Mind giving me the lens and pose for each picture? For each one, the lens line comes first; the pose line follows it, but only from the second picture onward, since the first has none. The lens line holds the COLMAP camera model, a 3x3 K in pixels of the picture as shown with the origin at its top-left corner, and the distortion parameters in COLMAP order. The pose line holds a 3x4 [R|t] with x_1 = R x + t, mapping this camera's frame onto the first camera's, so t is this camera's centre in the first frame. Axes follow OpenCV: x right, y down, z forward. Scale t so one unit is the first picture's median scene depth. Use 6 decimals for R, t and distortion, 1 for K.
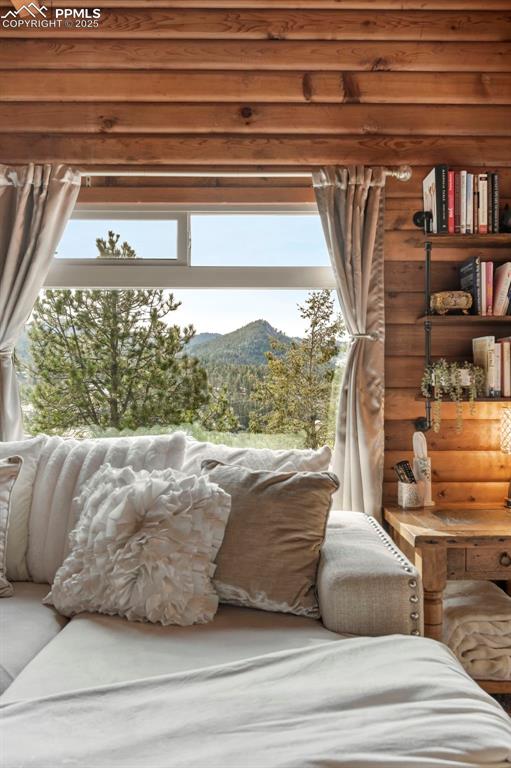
lens RADIAL K [[683.2, 0, 255.5], [0, 683.2, 384.0], [0, 0, 1]] dist [0.004017, 0.000751]
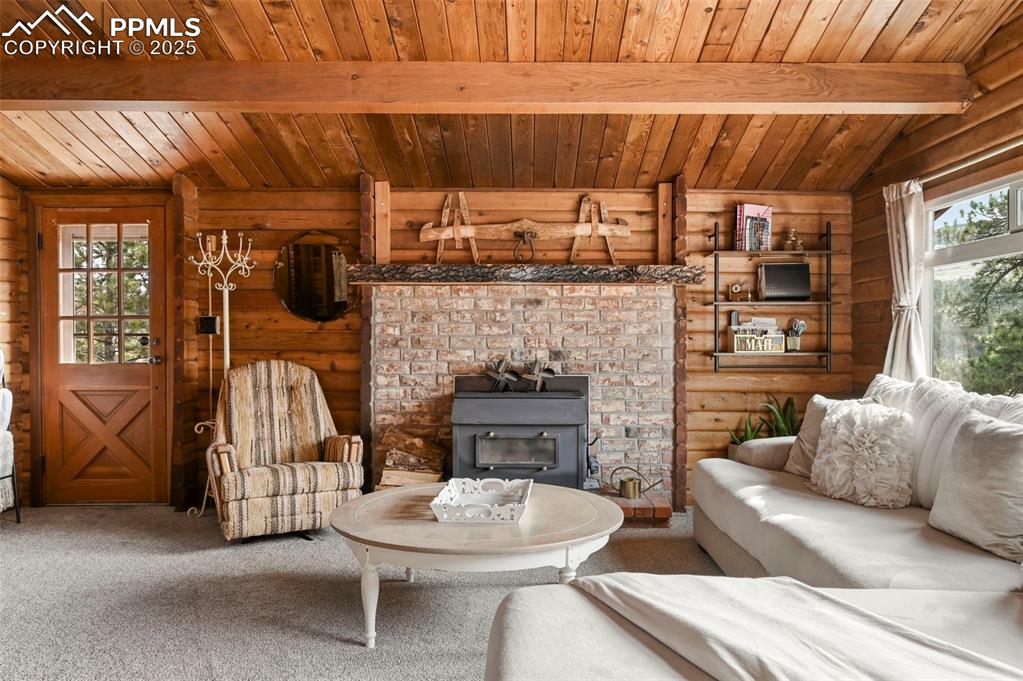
lens RADIAL K [[752.0, 0, 511.5], [0, 752.0, 340.5], [0, 0, 1]] dist [-0.002521, -0.000285]
pose [[-0.024695, 0.008294, -0.999661, 0.529557], [0.002897, 0.999962, 0.008225, -0.014795], [0.999691, -0.002693, -0.024718, 0.134486]]
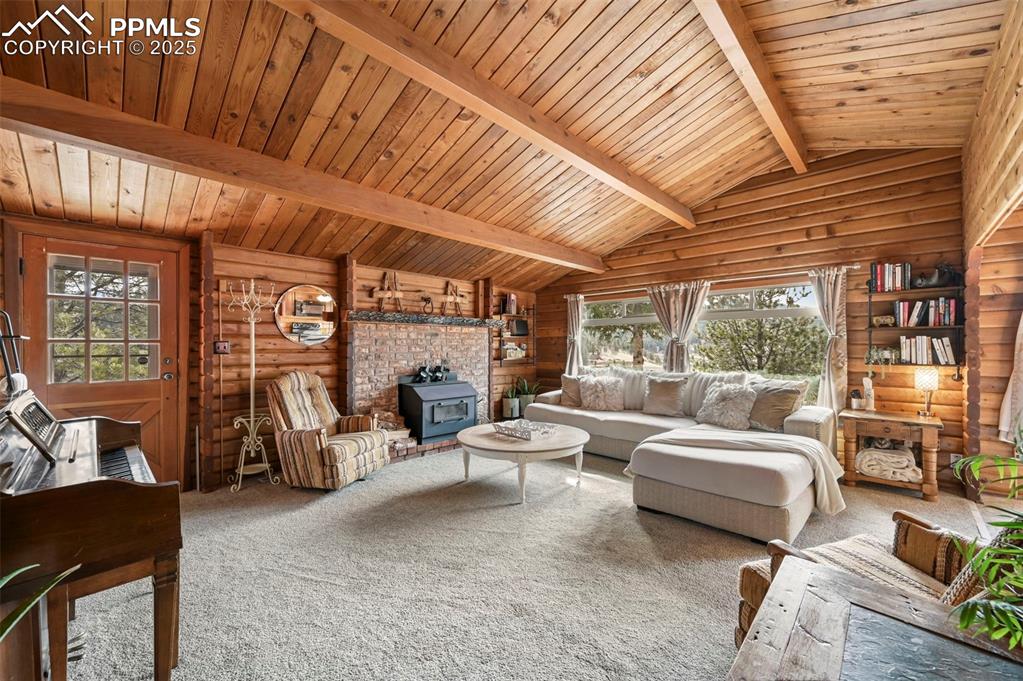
lens RADIAL K [[418.3, 0, 511.5], [0, 418.3, 340.5], [0, 0, 1]] dist [-0.000823, -0.000243]
pose [[0.721765, -0.003895, -0.692128, 0.352621], [0.001205, 0.999990, -0.004372, -0.049843], [0.692138, 0.002322, 0.721762, -0.837471]]
